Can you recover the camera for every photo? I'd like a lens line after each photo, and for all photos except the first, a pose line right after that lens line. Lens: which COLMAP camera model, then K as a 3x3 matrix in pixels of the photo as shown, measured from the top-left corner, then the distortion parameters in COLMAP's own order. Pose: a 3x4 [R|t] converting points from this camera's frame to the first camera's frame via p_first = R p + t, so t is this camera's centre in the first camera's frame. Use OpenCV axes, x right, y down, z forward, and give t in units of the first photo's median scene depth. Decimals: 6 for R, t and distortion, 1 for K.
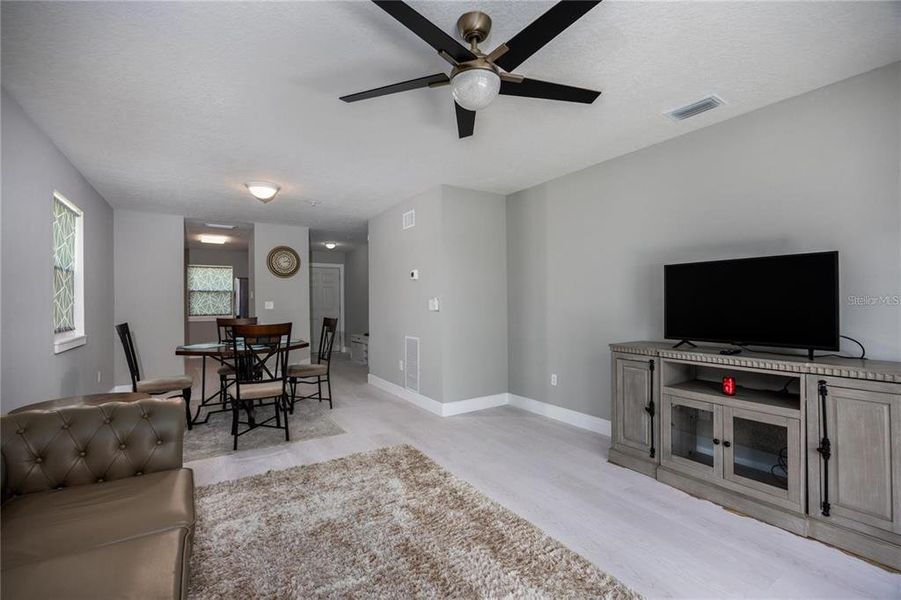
lens RADIAL K [[395.4, 0, 450.5], [0, 395.4, 300.0], [0, 0, 1]] dist [-0.000431, -0.000058]
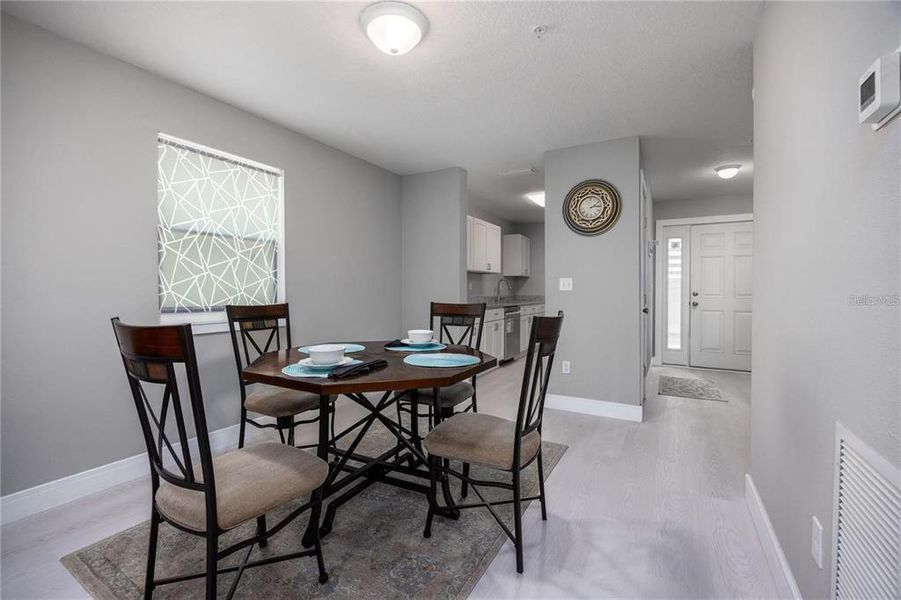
lens RADIAL K [[382.4, 0, 449.2], [0, 382.4, 294.1], [0, 0, 1]] dist [-0.000953, -0.000115]
pose [[0.451862, 0.019665, -0.891871, -0.041891], [0.001376, 0.999740, 0.022740, 0.025750], [0.892087, -0.011503, 0.451717, 1.034068]]
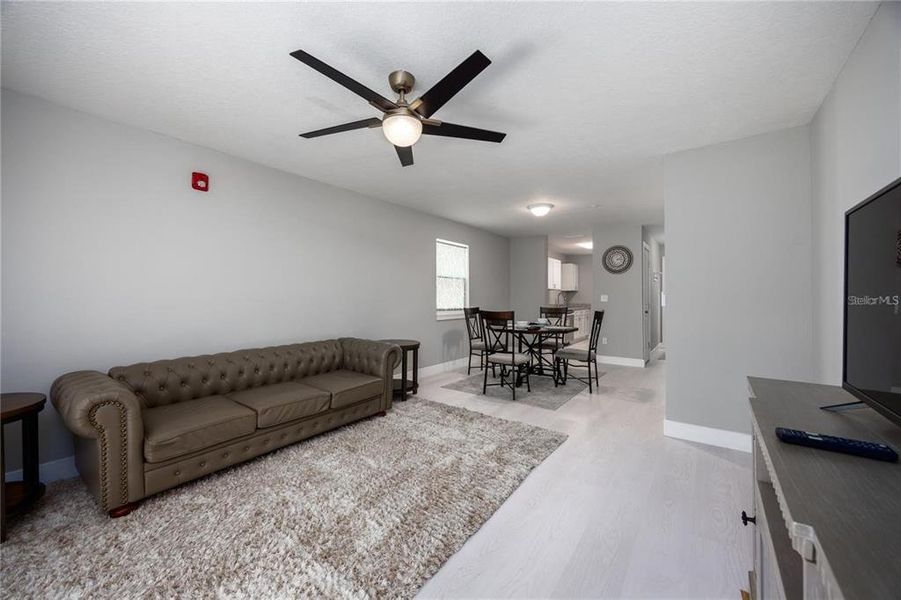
lens RADIAL K [[348.7, 0, 451.9], [0, 348.7, 294.8], [0, 0, 1]] dist [0.000062, 0.000013]
pose [[0.351546, 0.002766, -0.936166, 0.609834], [0.001572, 0.999992, 0.003544, -0.002792], [0.936169, -0.002718, 0.351539, 0.390212]]
